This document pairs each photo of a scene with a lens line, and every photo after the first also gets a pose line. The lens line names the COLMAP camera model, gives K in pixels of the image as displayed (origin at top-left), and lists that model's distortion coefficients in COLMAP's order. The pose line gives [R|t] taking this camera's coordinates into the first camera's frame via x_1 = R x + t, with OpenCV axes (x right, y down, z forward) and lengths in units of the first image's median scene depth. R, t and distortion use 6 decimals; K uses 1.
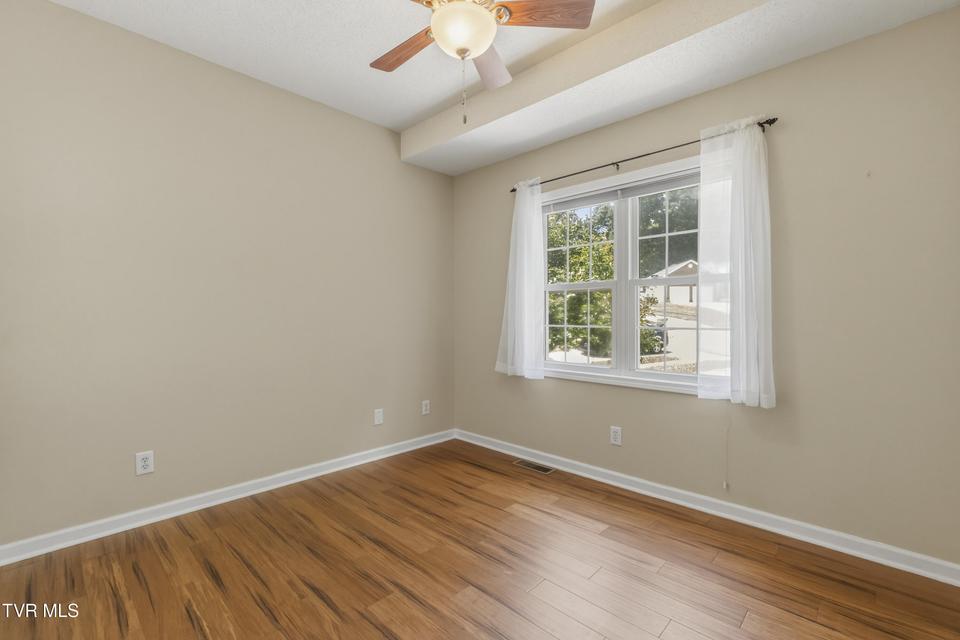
lens RADIAL K [[415.7, 0, 479.8], [0, 415.7, 319.2], [0, 0, 1]] dist [-0.004569, 0.001056]
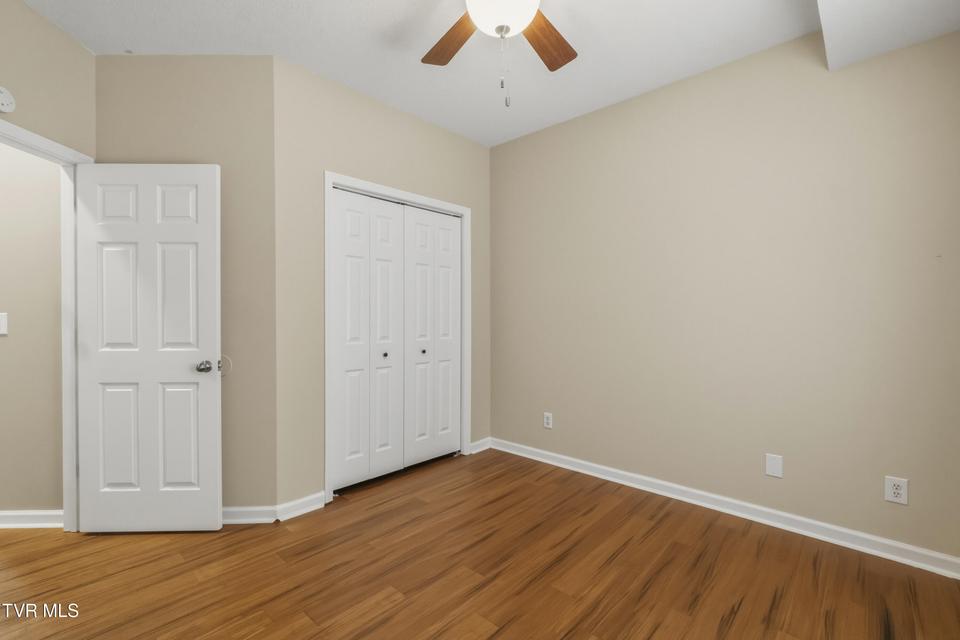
lens RADIAL K [[415.7, 0, 477.4], [0, 415.7, 323.7], [0, 0, 1]] dist [-0.004569, 0.001056]
pose [[0.037315, 0.005411, -0.999289, 0.604251], [-0.018947, 0.999809, 0.004706, 0.006620], [0.999124, 0.018758, 0.037411, 0.666791]]
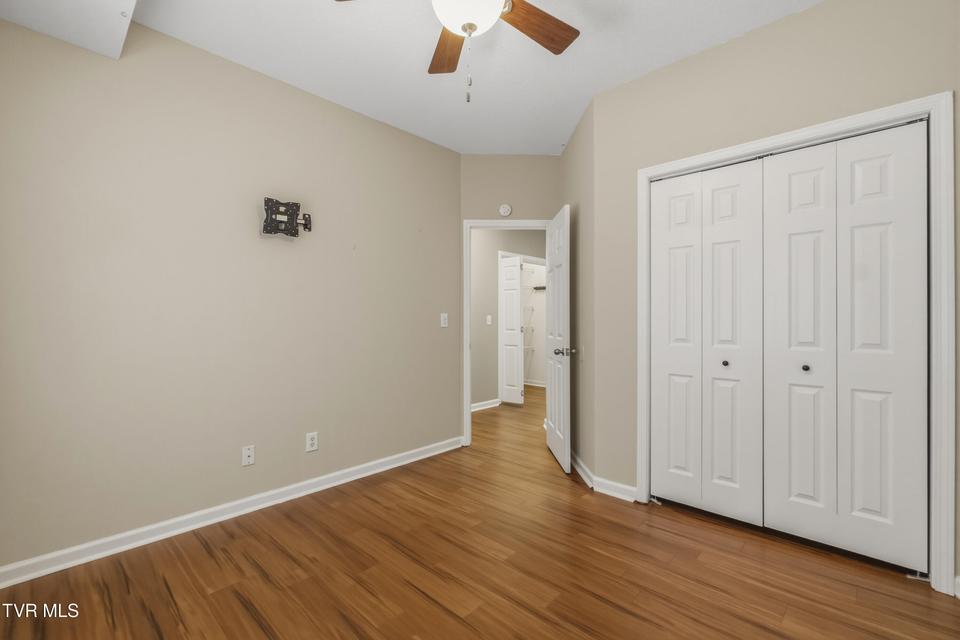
lens RADIAL K [[415.7, 0, 472.9], [0, 415.7, 320.2], [0, 0, 1]] dist [-0.004569, 0.001056]
pose [[-0.999306, 0.001121, -0.037237, -0.008563], [-0.000075, 0.999484, 0.032110, -0.021468], [0.037254, 0.032090, -0.998790, 1.370460]]
